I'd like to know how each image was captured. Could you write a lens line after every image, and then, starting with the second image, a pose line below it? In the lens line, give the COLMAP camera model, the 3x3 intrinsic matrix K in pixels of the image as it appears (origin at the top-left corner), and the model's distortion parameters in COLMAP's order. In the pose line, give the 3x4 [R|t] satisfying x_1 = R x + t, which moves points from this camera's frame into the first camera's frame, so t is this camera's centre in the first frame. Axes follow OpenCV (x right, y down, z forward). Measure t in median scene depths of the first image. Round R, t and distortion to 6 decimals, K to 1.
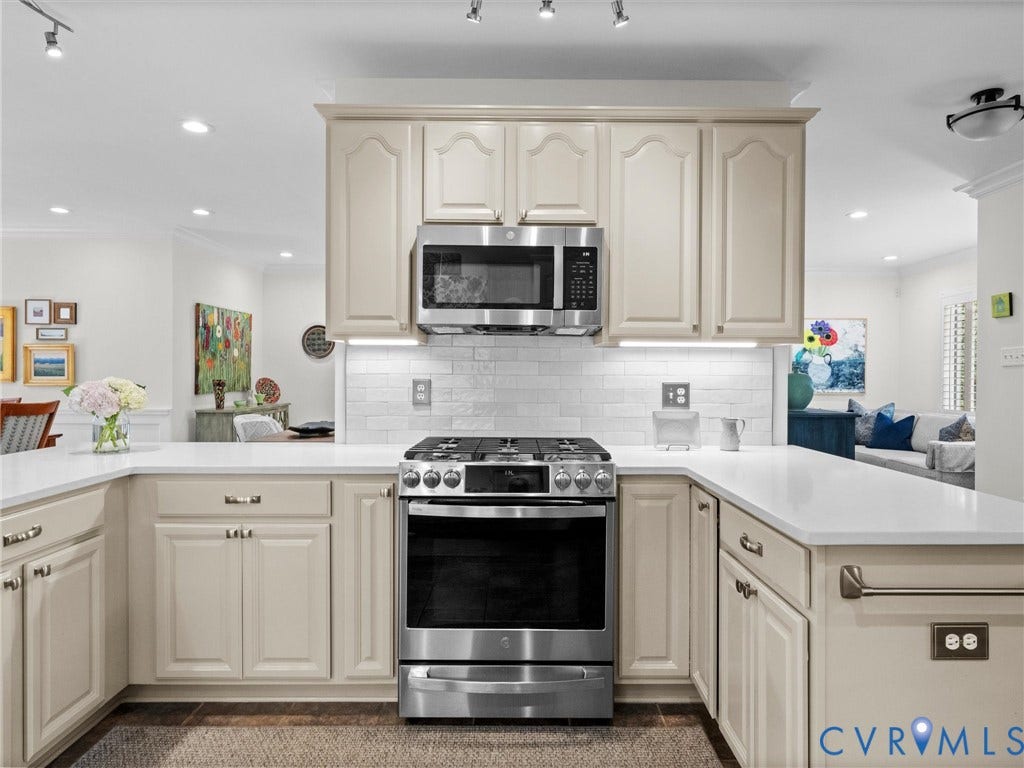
lens RADIAL K [[614.4, 0, 513.4], [0, 614.4, 377.8], [0, 0, 1]] dist [-0.002978, 0.000023]
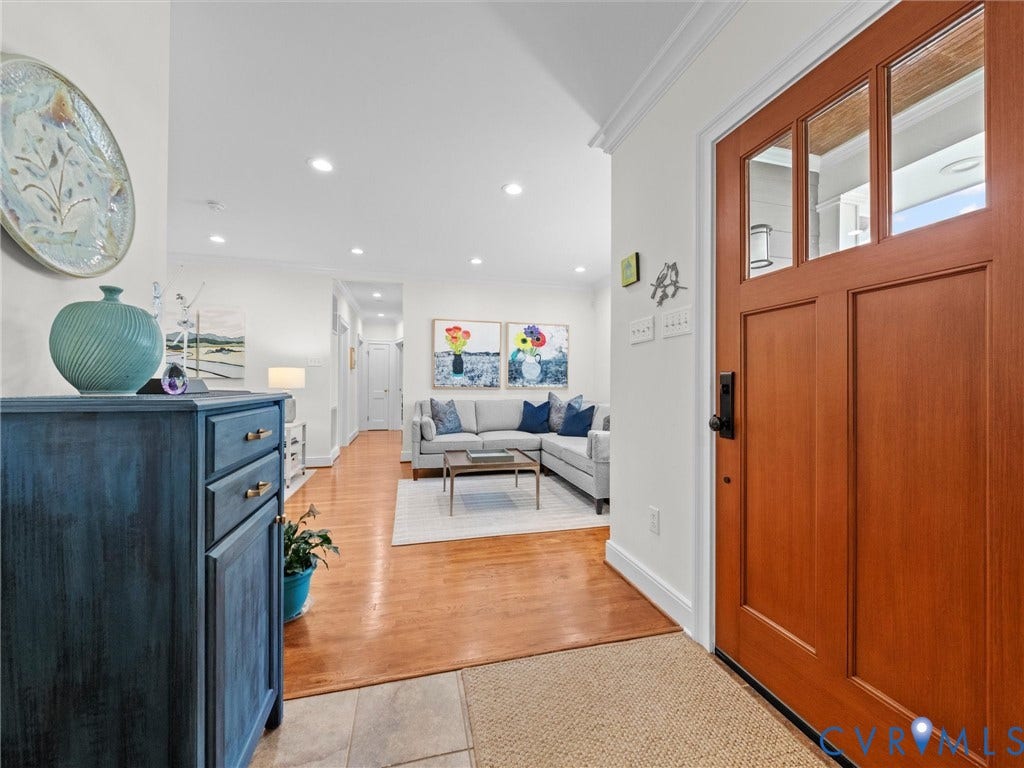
lens RADIAL K [[395.0, 0, 516.2], [0, 395.0, 379.2], [0, 0, 1]] dist [-0.001802, 0.000012]
pose [[0.964897, 0.003524, 0.262606, 0.274744], [0.000007, 0.999910, -0.013447, 0.019258], [-0.262629, 0.012977, 0.964810, 0.285238]]
